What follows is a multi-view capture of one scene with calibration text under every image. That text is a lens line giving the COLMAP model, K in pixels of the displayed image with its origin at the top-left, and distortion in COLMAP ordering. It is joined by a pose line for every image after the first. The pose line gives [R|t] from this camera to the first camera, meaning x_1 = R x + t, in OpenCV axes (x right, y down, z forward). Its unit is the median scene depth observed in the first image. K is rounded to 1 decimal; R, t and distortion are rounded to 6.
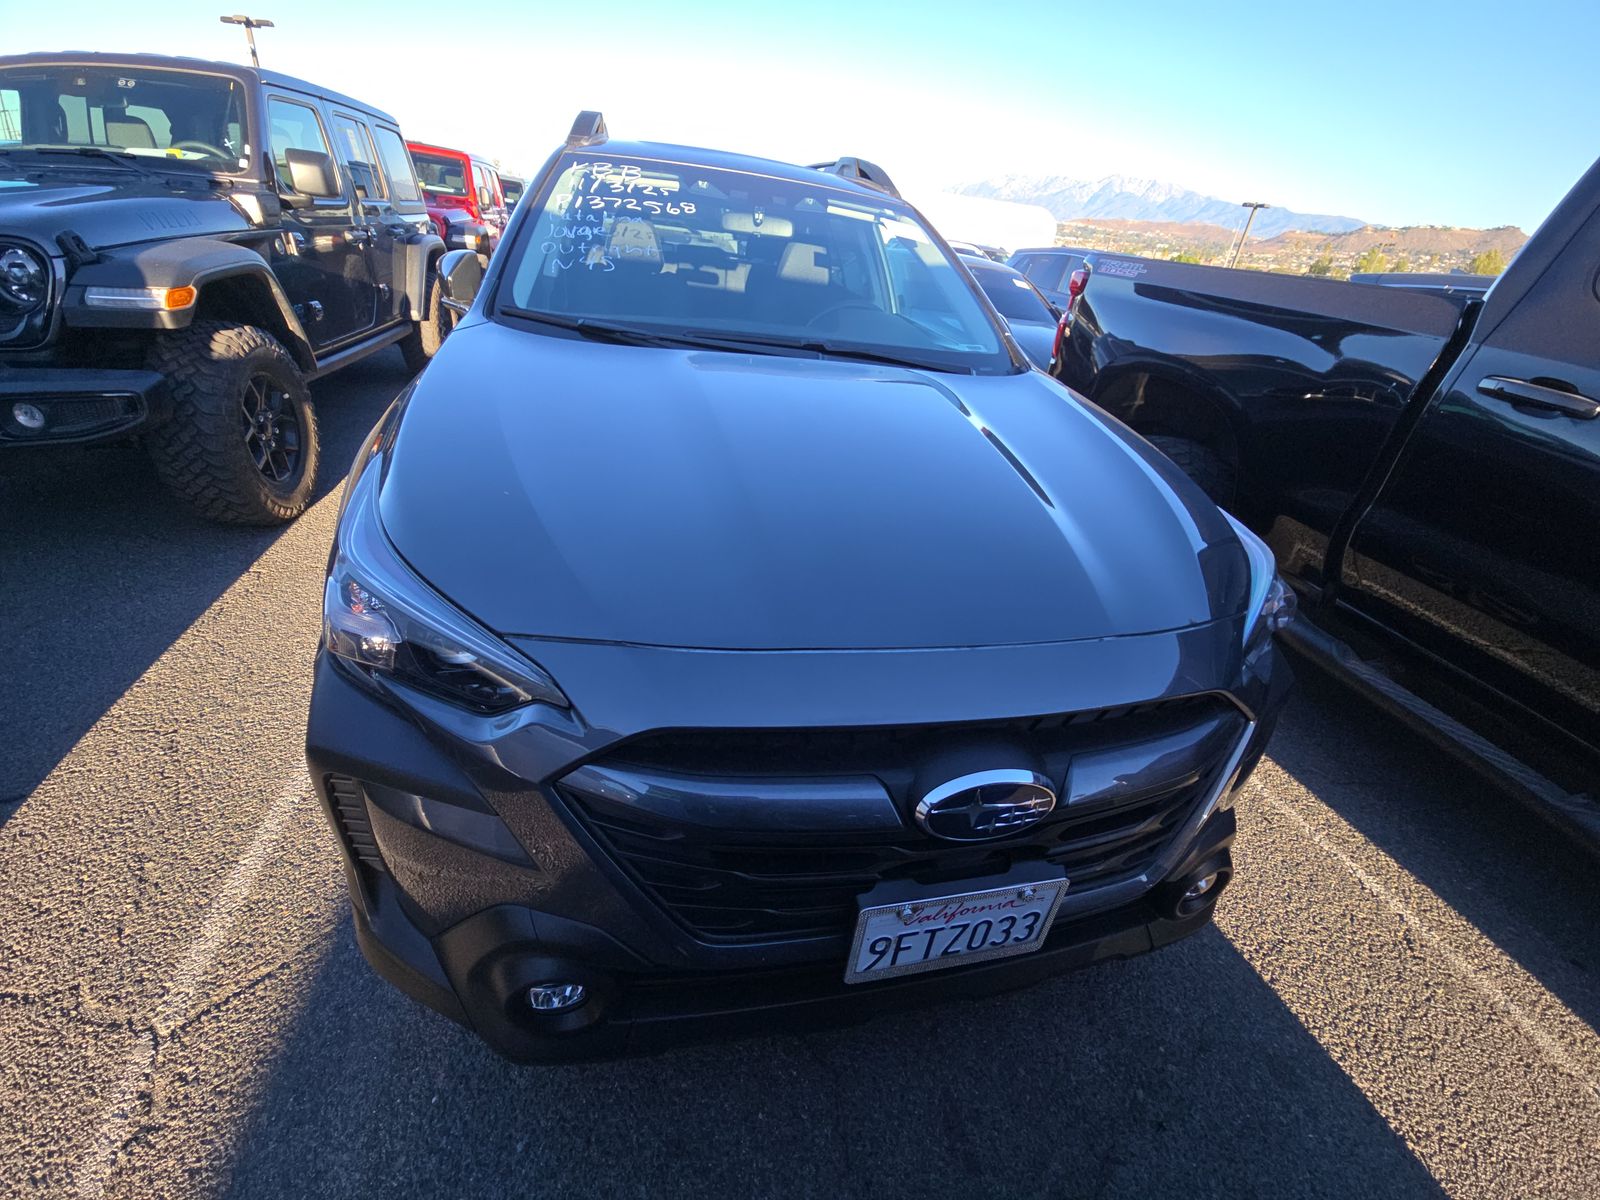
lens RADIAL K [[643.8, 0, 800.0], [0, 643.8, 600.0], [0, 0, 1]] dist [0.052785, -0.031661]
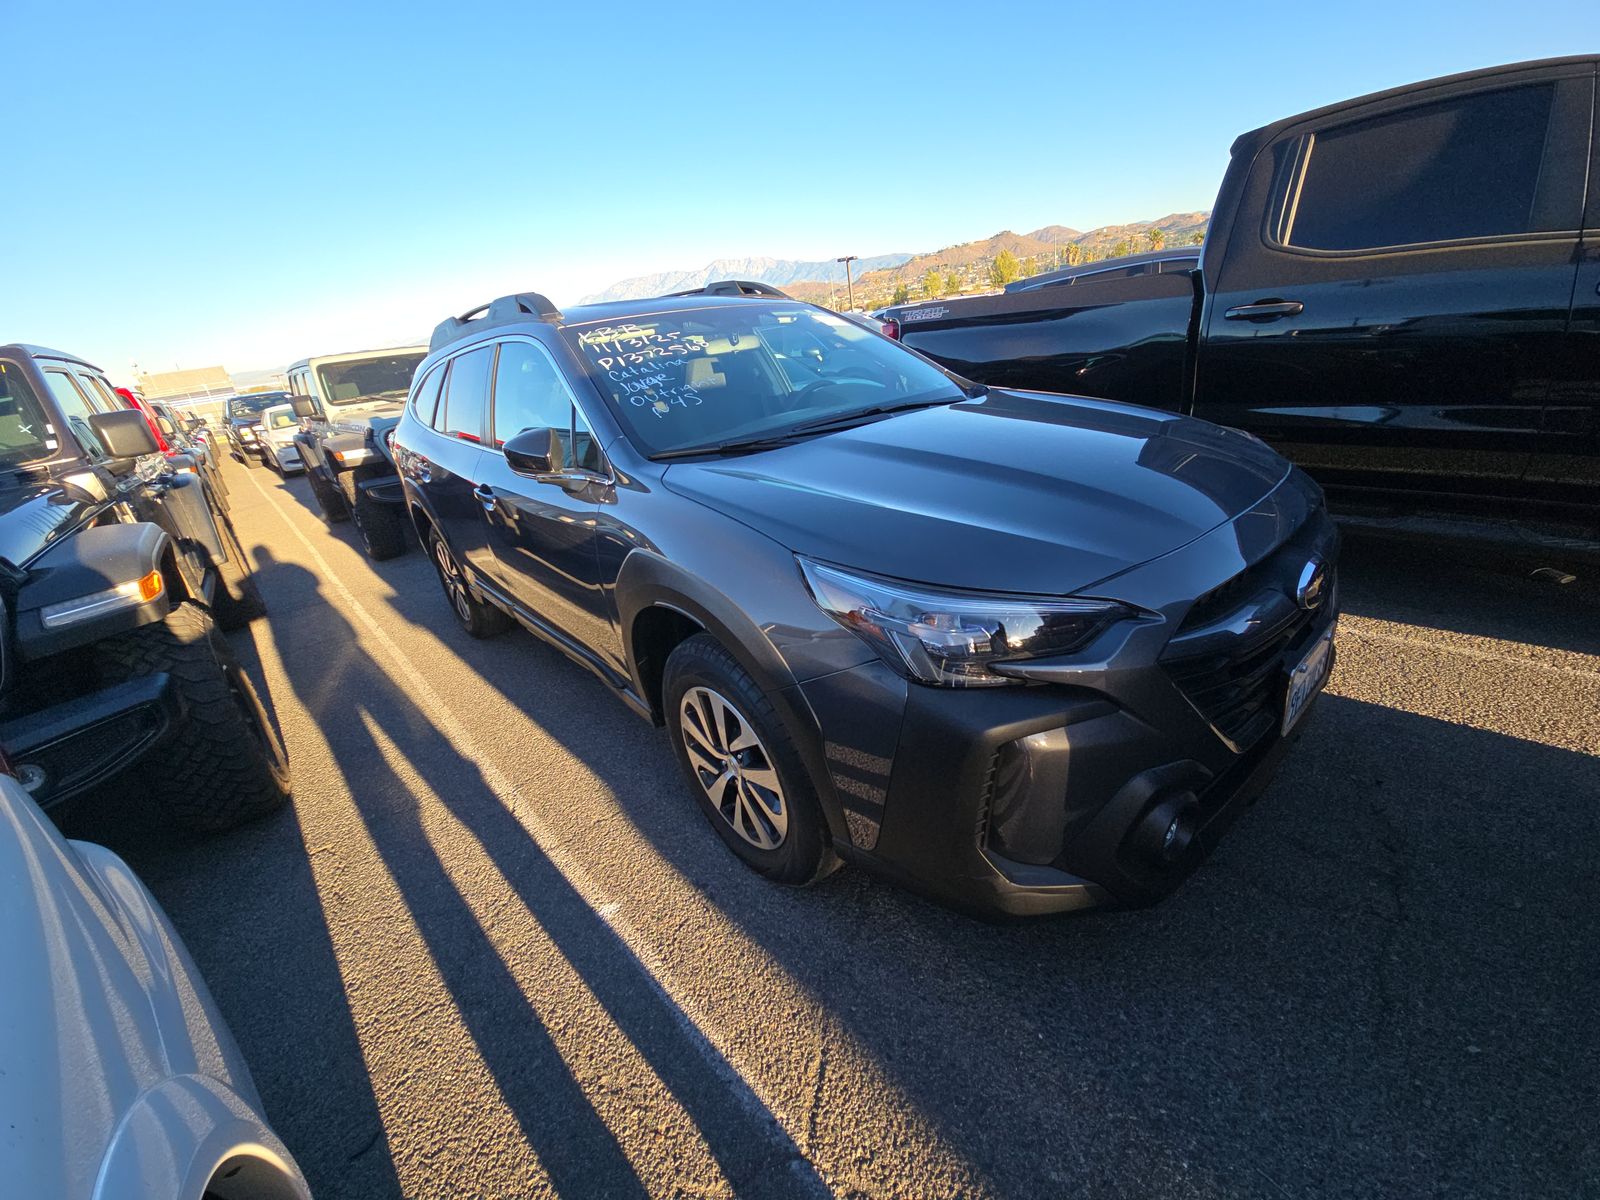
lens RADIAL K [[650.2, 0, 809.6], [0, 650.2, 604.6], [0, 0, 1]] dist [0.006462, -0.006211]
pose [[0.860011, -0.382672, 0.337554, -0.890466], [0.419494, 0.906844, -0.040720, -0.066755], [-0.290526, 0.176622, 0.940425, -0.111859]]
